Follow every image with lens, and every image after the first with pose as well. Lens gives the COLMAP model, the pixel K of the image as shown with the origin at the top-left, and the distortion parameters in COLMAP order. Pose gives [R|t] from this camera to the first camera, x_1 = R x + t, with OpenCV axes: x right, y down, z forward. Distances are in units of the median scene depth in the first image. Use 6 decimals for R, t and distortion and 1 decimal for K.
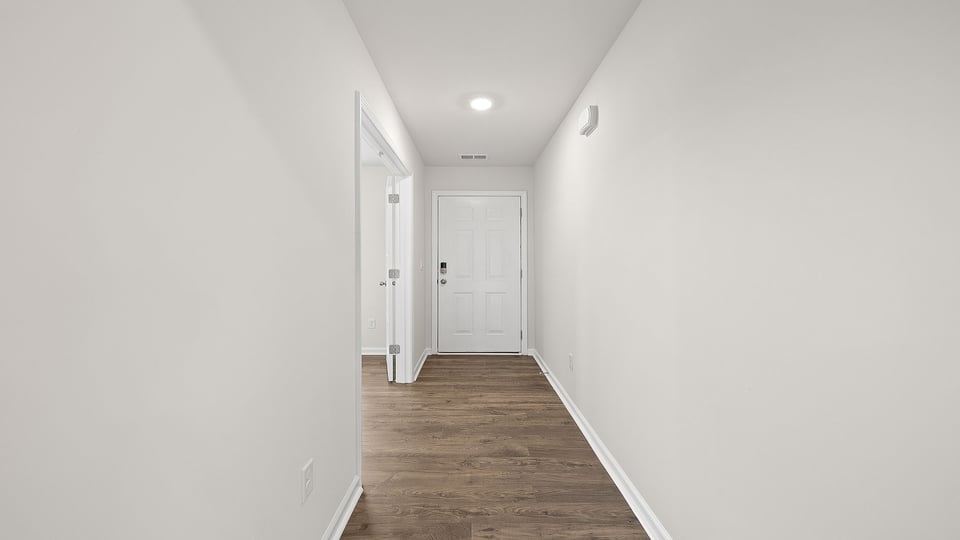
lens RADIAL K [[405.4, 0, 474.7], [0, 405.4, 266.2], [0, 0, 1]] dist [-0.000793, -0.000223]
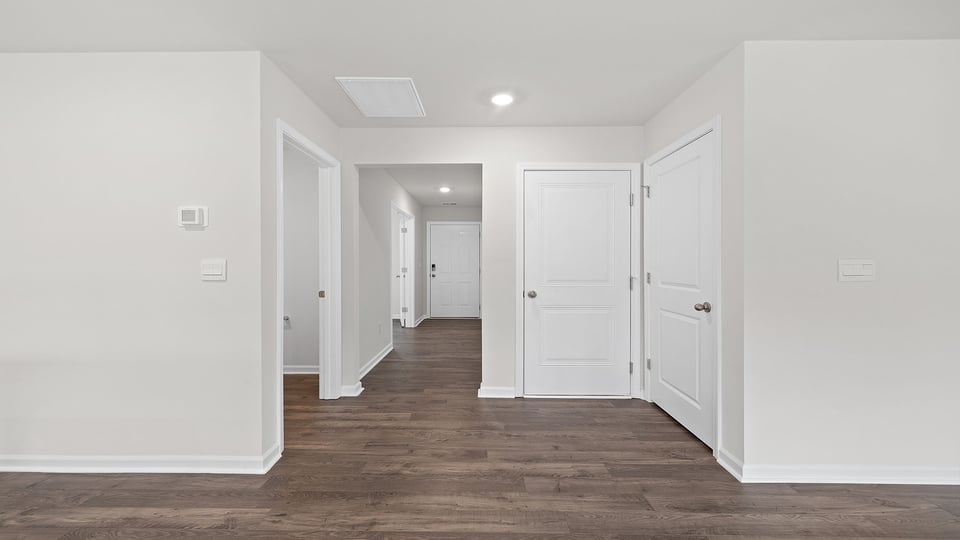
lens RADIAL K [[405.4, 0, 474.7], [0, 405.4, 266.2], [0, 0, 1]] dist [-0.000793, -0.000223]
pose [[0.999687, -0.003790, -0.024714, 0.165454], [0.003774, 0.999993, -0.000675, 0.000923], [0.024717, 0.000582, 0.999694, -0.830050]]
